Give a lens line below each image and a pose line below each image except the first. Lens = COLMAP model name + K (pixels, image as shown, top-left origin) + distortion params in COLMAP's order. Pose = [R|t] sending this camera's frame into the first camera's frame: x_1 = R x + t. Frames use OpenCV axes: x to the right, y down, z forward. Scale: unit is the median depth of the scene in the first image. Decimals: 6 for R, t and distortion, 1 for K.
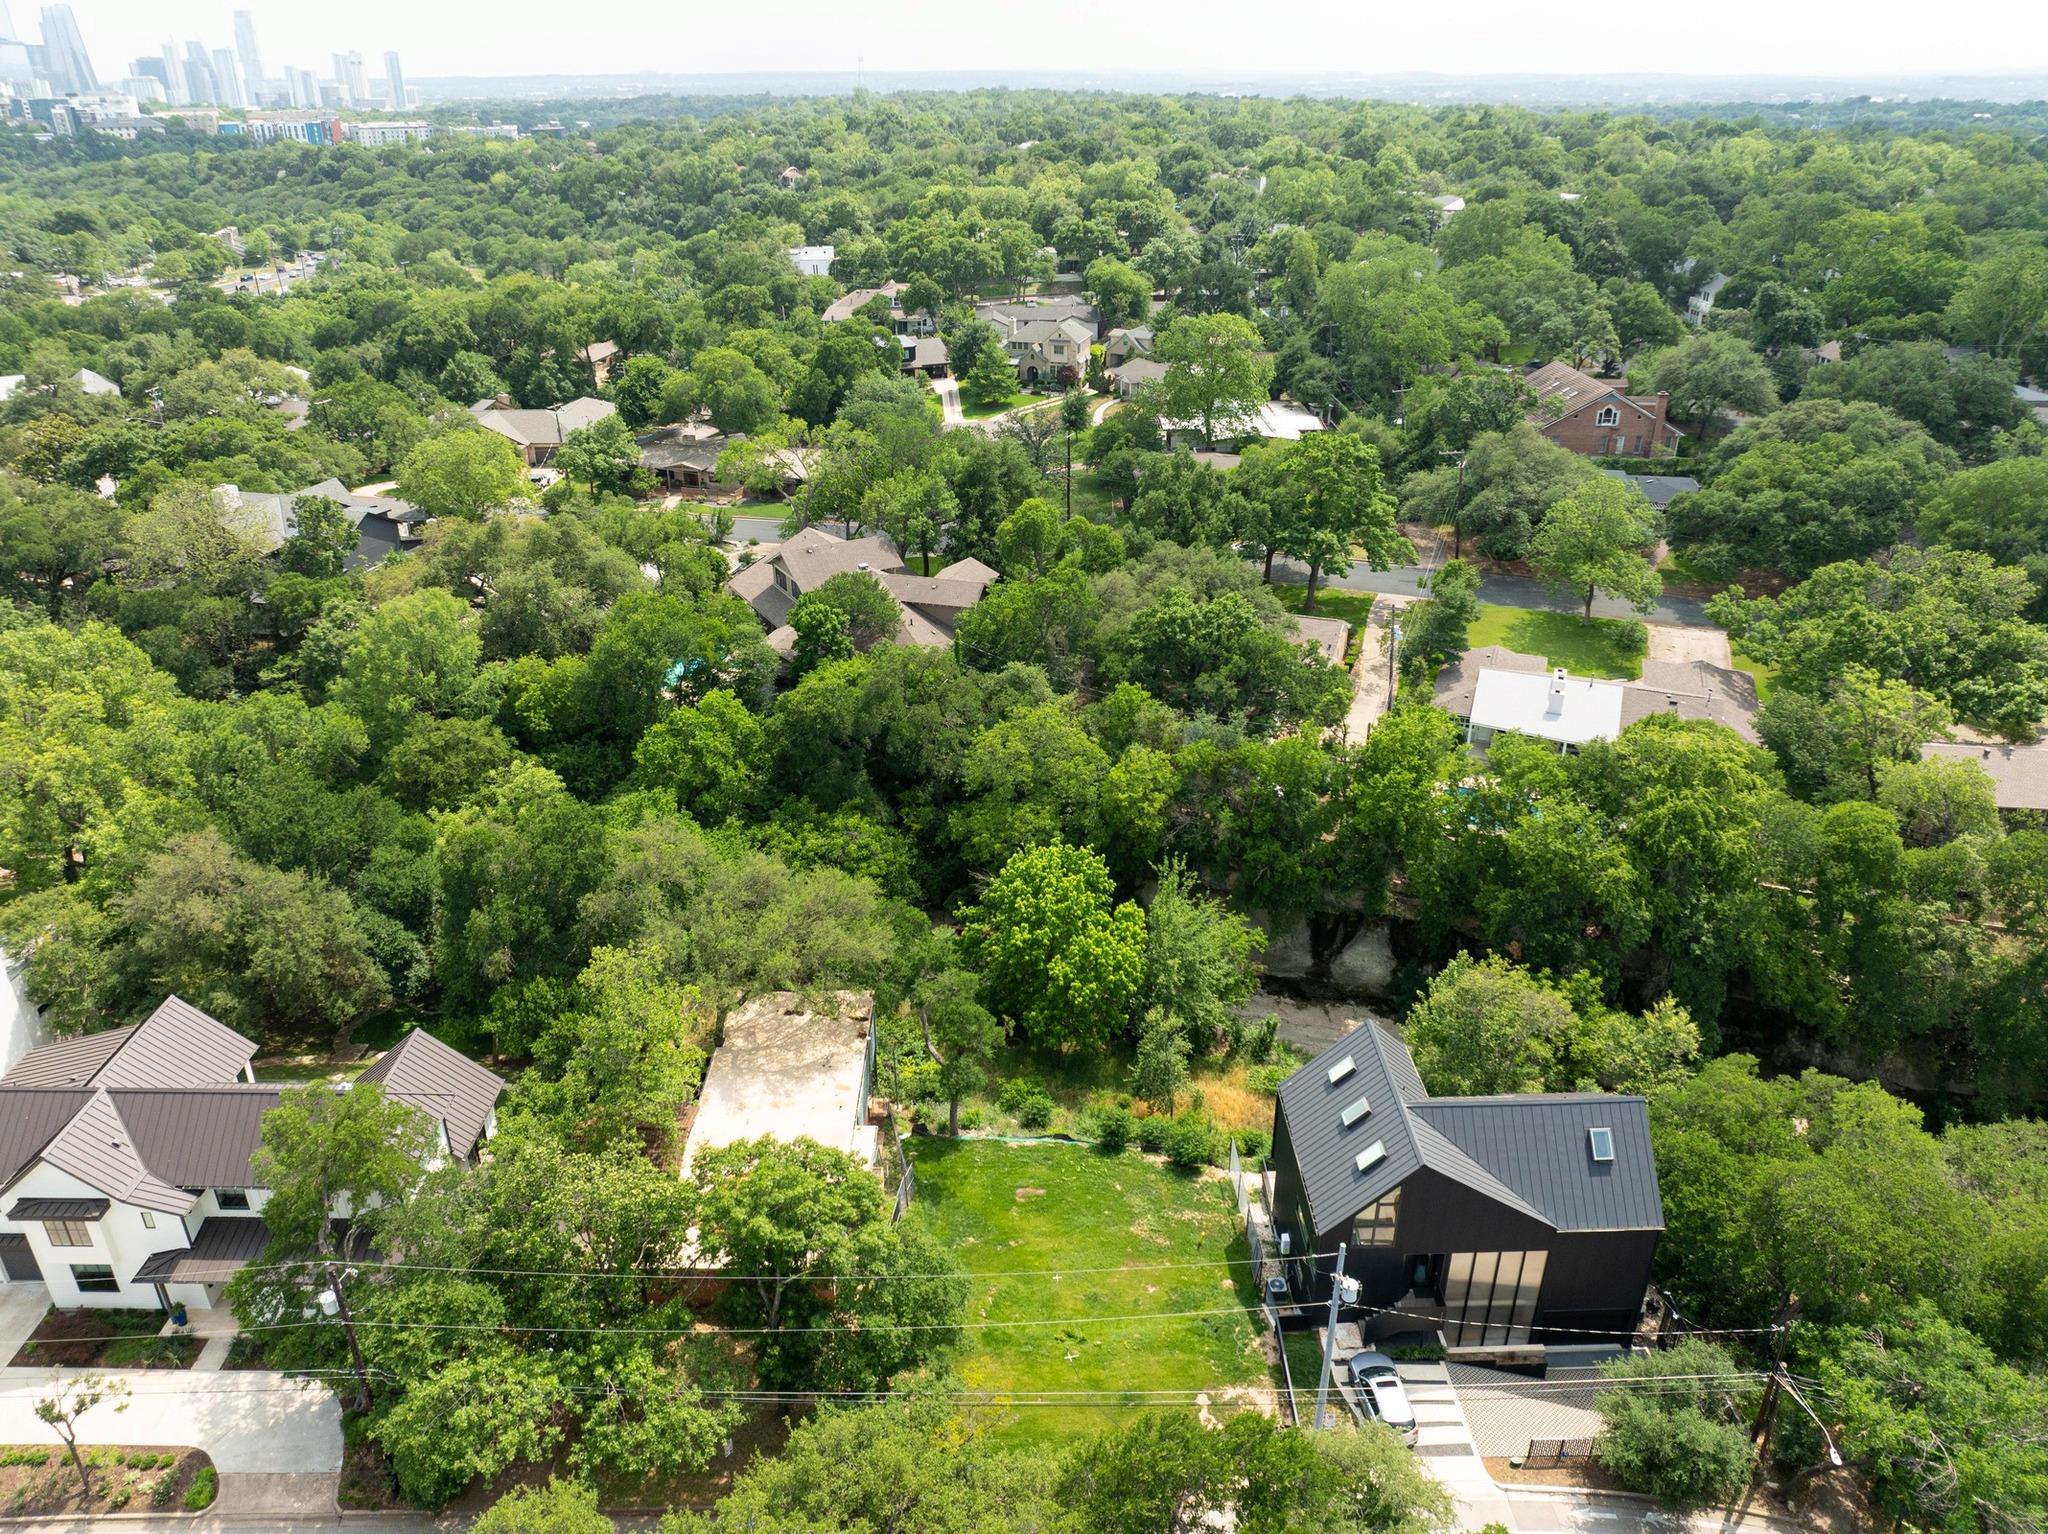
lens RADIAL K [[1431.8, 0, 1036.1], [0, 1431.8, 792.3], [0, 0, 1]] dist [-0.047129, 0.020217]
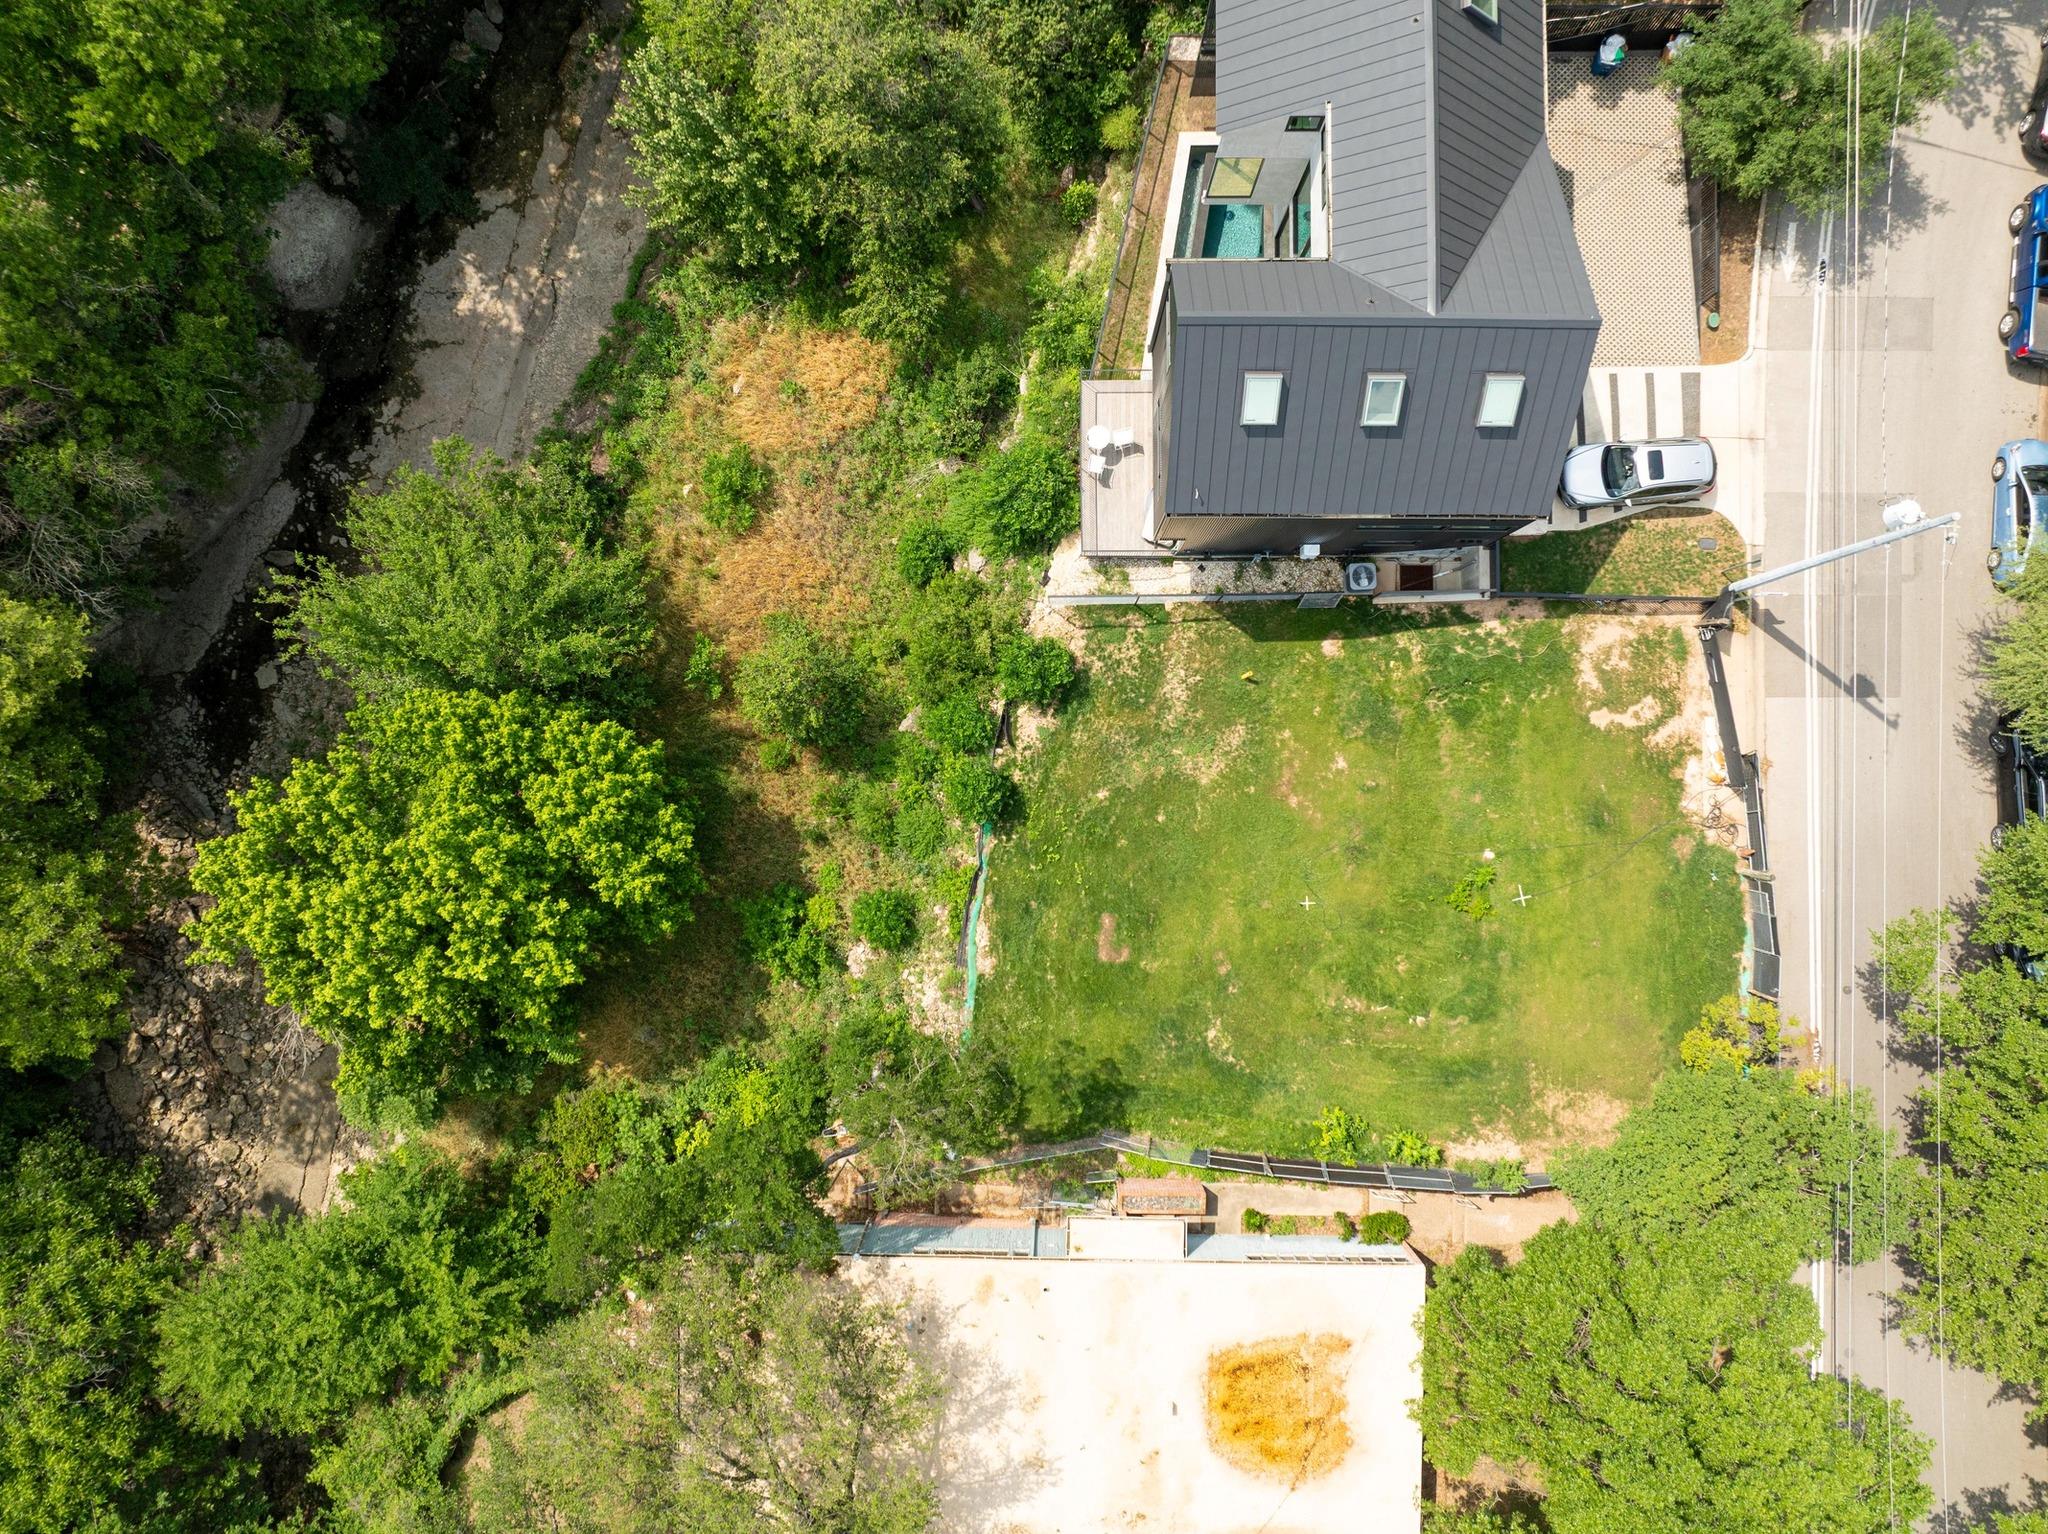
lens RADIAL K [[1431.8, 0, 1036.1], [0, 1431.8, 792.3], [0, 0, 1]] dist [-0.047129, 0.020217]
pose [[0.025106, -0.999685, -0.000659, 0.038432], [0.456369, 0.010875, 0.889724, -0.185184], [-0.889436, -0.022638, 0.456498, 0.489026]]
